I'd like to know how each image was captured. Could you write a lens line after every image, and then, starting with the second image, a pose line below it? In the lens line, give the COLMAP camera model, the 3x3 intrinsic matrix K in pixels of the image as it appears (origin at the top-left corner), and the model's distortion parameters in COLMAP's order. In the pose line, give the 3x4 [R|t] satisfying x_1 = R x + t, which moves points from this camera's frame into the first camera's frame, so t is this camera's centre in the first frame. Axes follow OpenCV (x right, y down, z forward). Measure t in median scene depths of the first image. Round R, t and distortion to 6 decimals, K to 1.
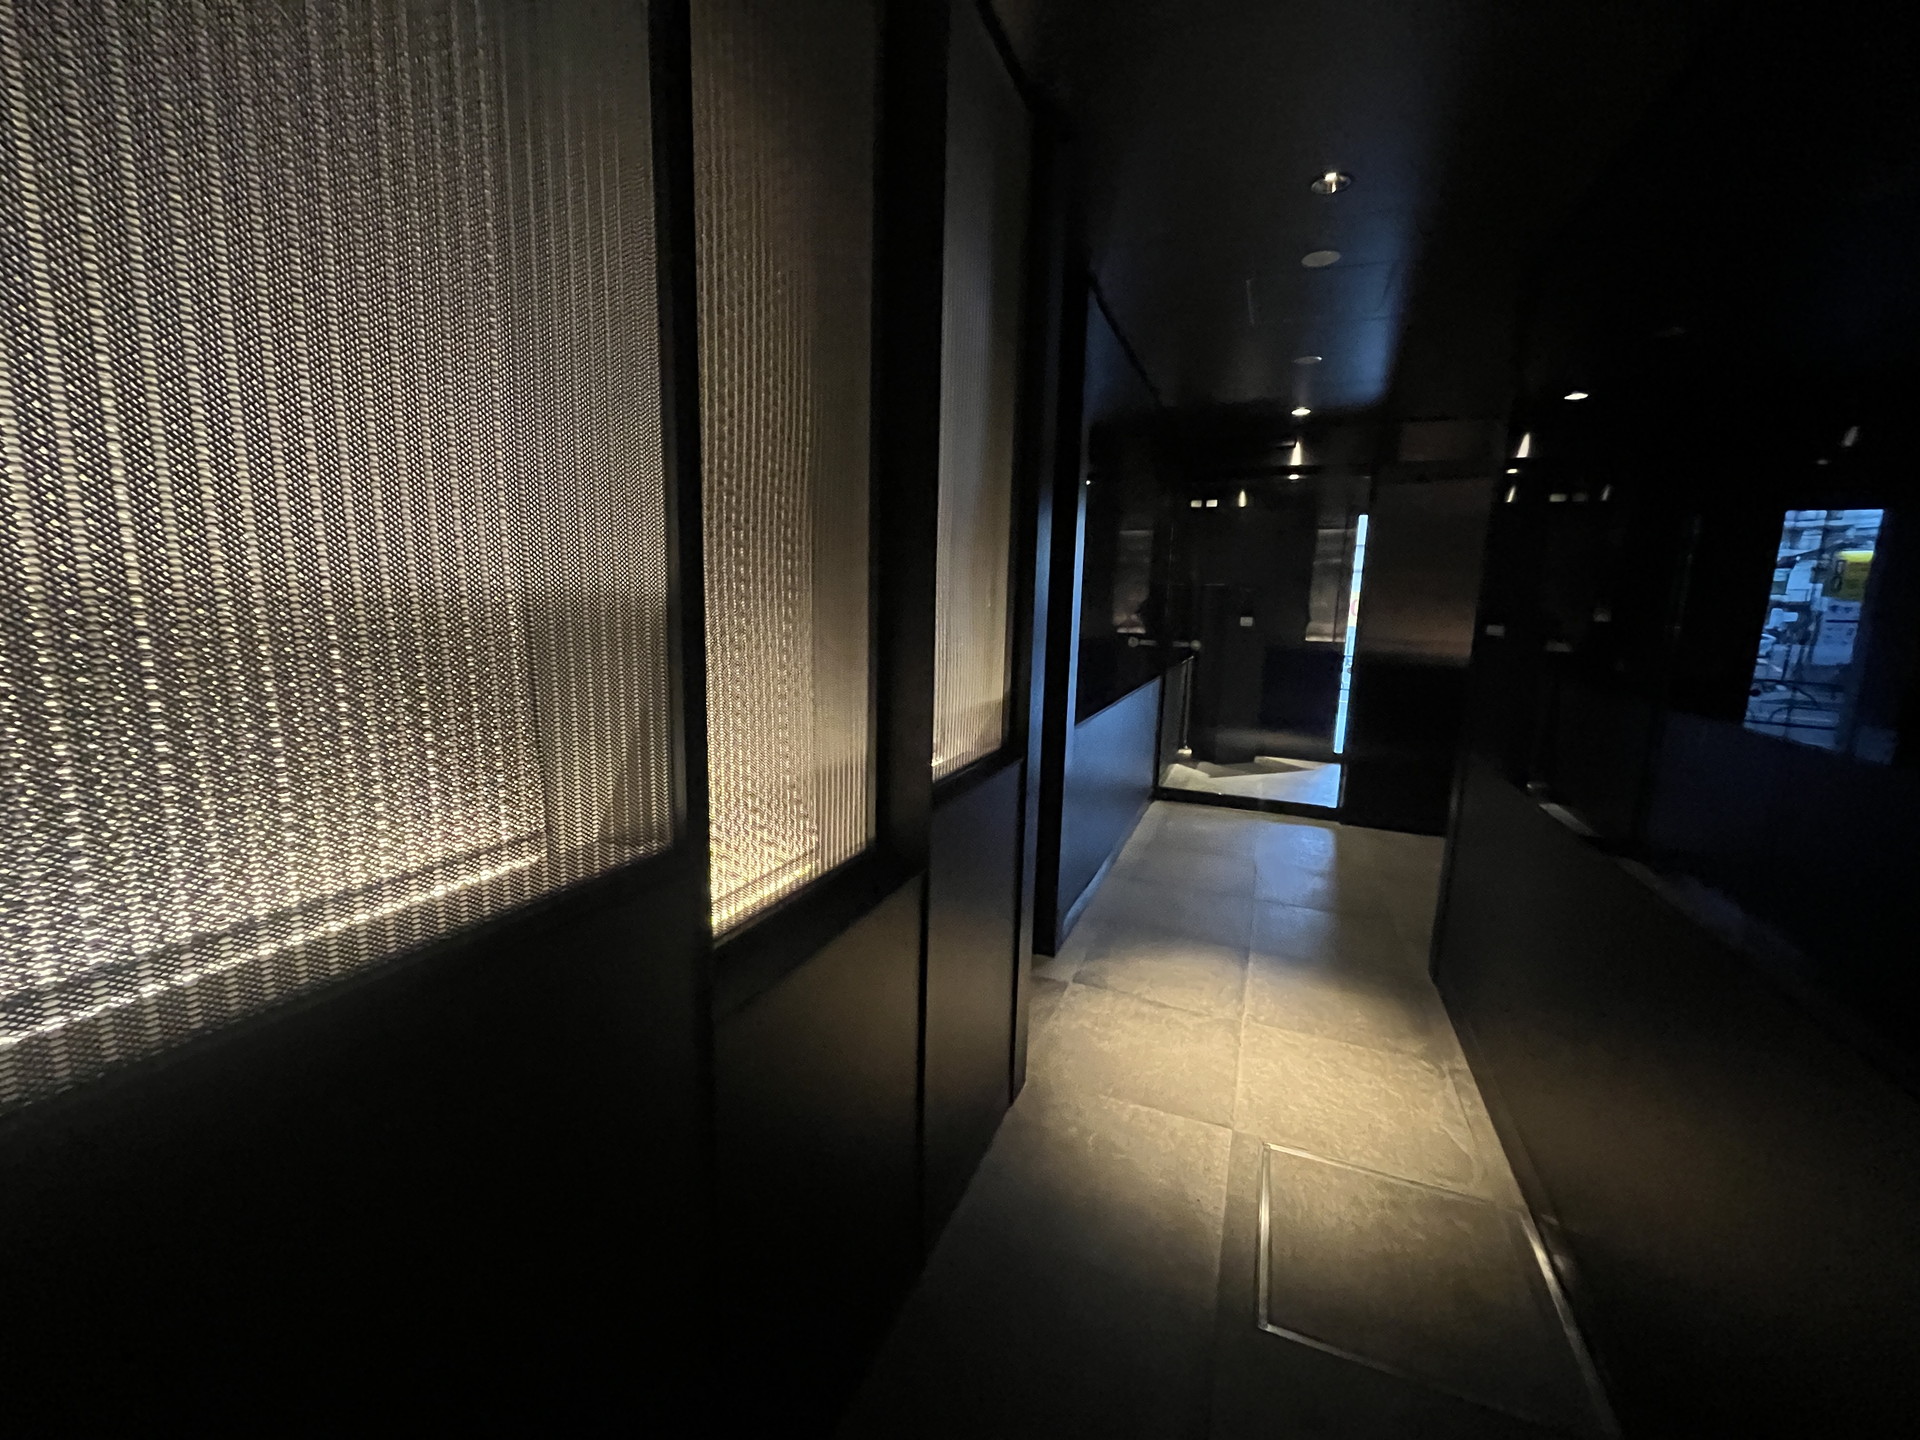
lens RADIAL K [[781.5, 0, 956.9], [0, 781.5, 718.5], [0, 0, 1]] dist [-0.003061, 0.000510]
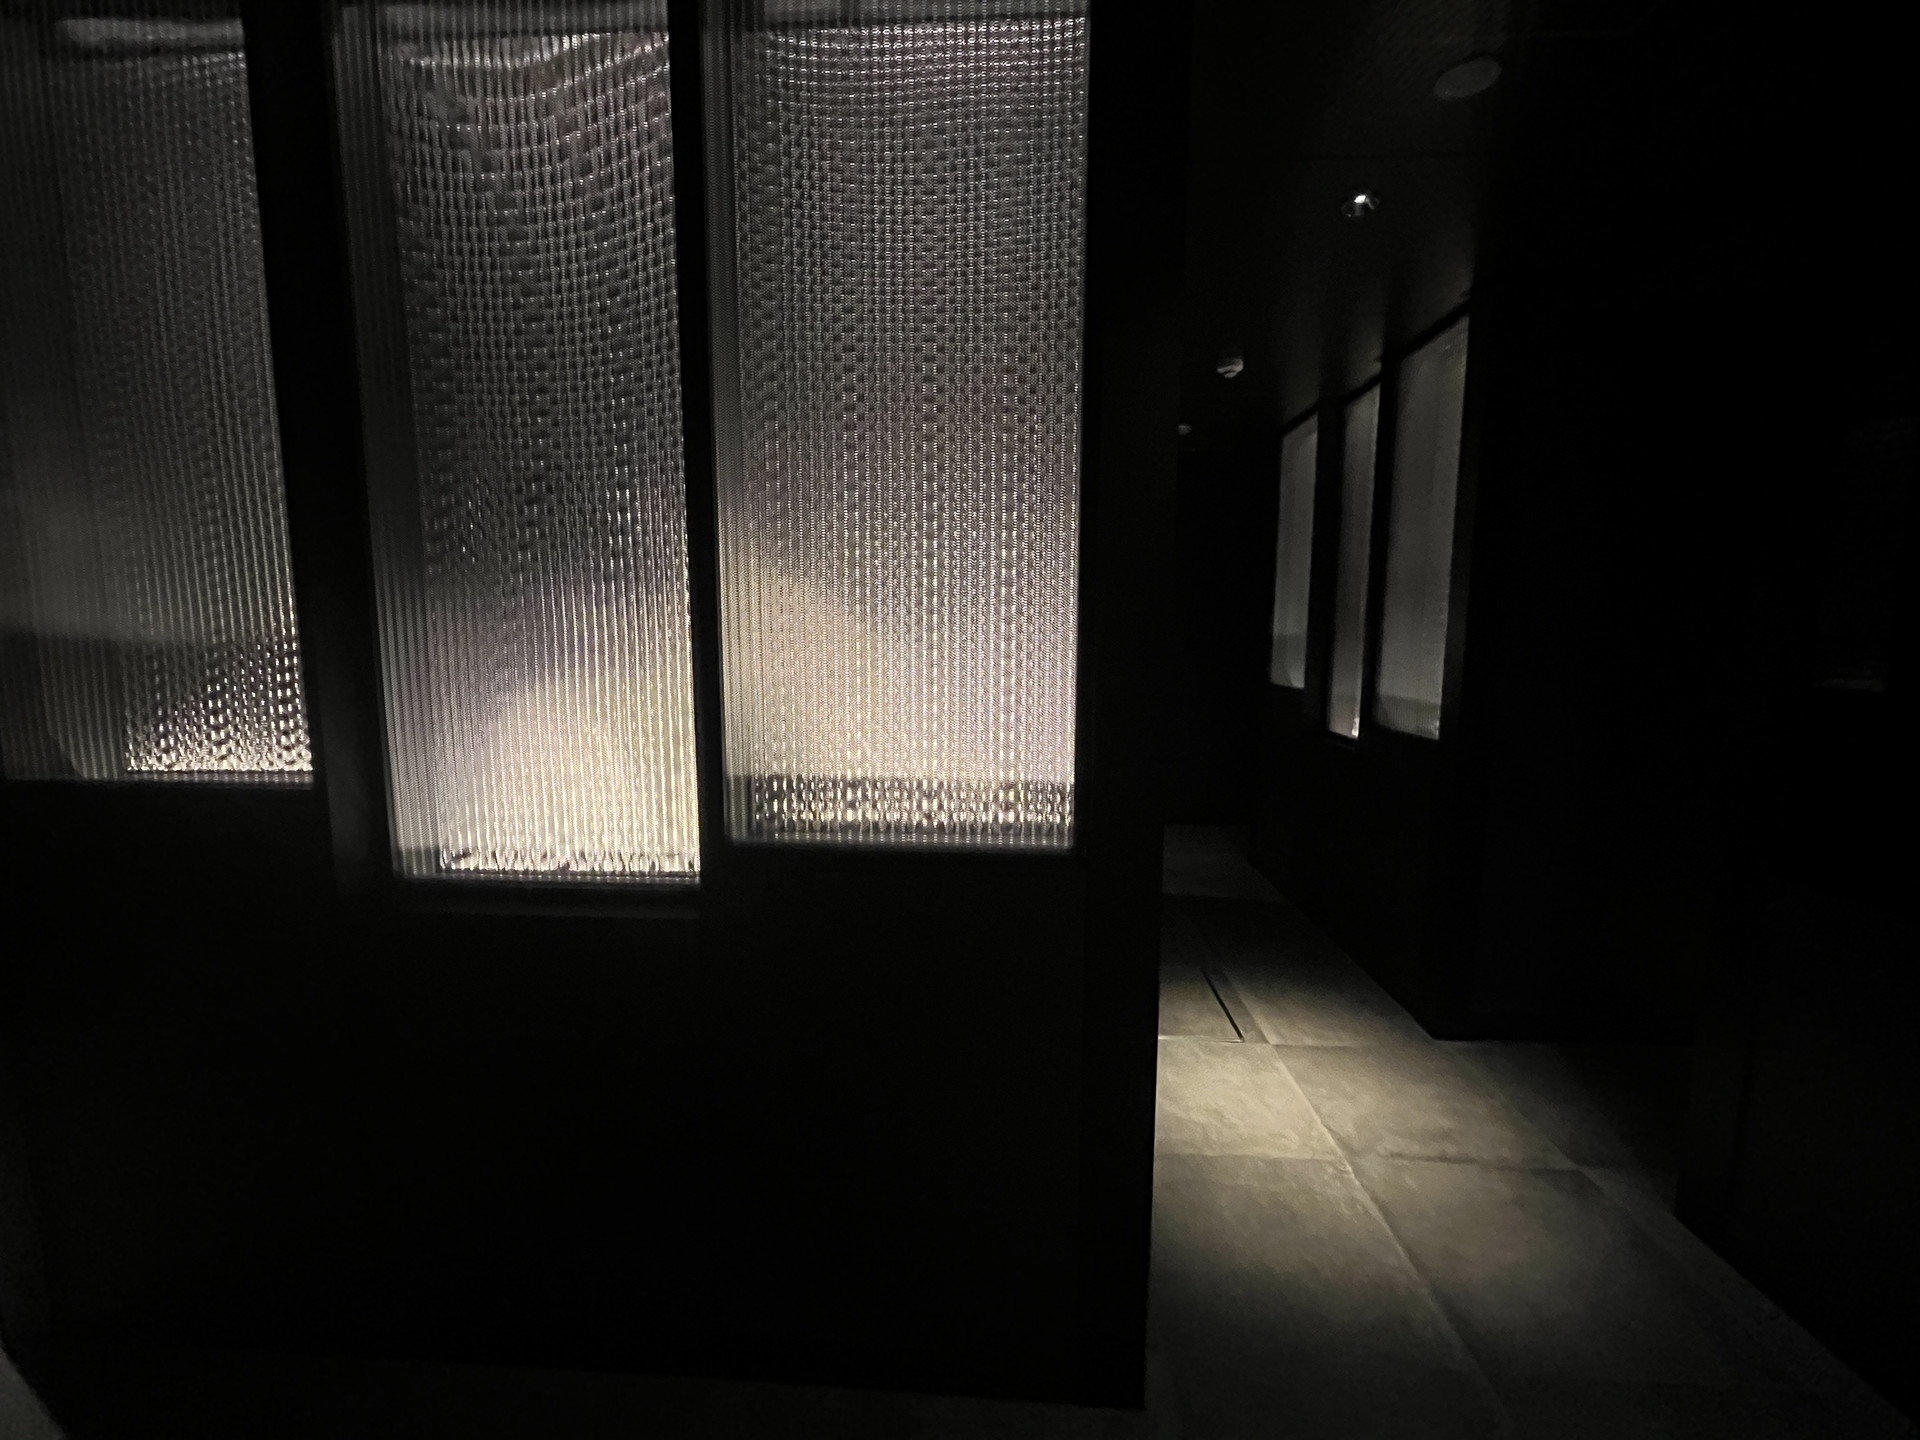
lens RADIAL K [[781.5, 0, 959.2], [0, 781.5, 717.0], [0, 0, 1]] dist [-0.003061, 0.000510]
pose [[-0.943795, 0.013463, -0.330257, 1.000062], [-0.075547, 0.963935, 0.255190, -0.221658], [0.321782, 0.265797, -0.908740, 1.485741]]
